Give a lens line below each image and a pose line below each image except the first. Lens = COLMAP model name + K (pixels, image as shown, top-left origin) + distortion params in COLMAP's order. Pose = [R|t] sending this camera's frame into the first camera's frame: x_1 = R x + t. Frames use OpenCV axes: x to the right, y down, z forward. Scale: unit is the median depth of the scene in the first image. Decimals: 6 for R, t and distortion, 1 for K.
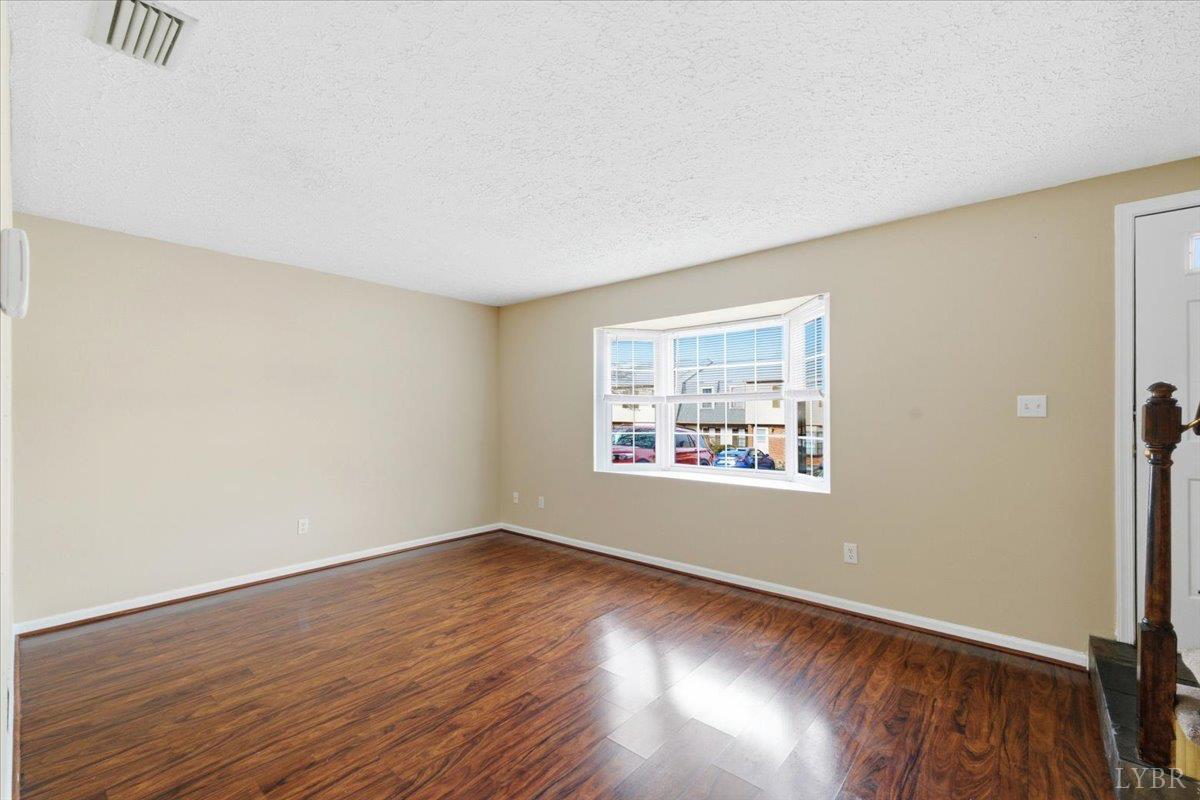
lens RADIAL K [[491.6, 0, 607.7], [0, 491.6, 406.1], [0, 0, 1]] dist [-0.001387, 0.000662]
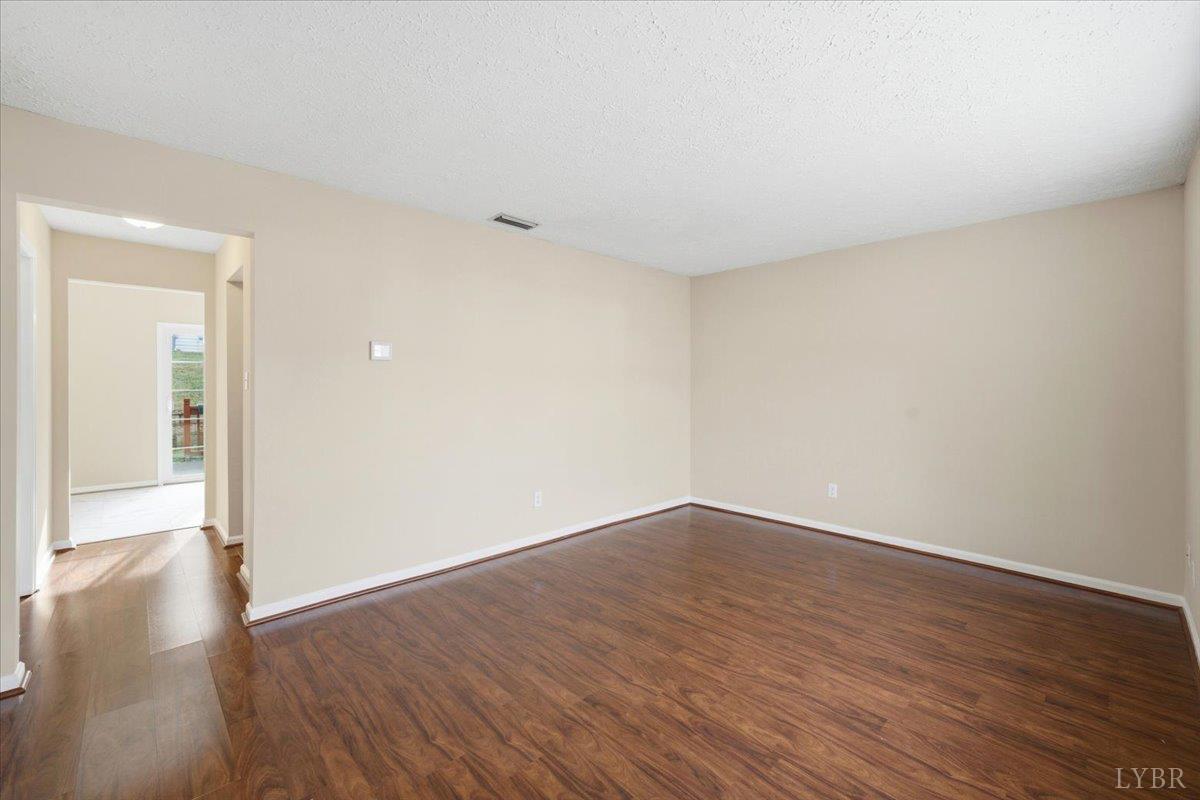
lens RADIAL K [[498.1, 0, 600.7], [0, 498.1, 371.1], [0, 0, 1]] dist [0.000285, 0.000097]
pose [[-0.111036, -0.027864, -0.993426, 0.692274], [0.012261, 0.999492, -0.029404, 0.014711], [0.993741, -0.015445, -0.110638, 0.825074]]
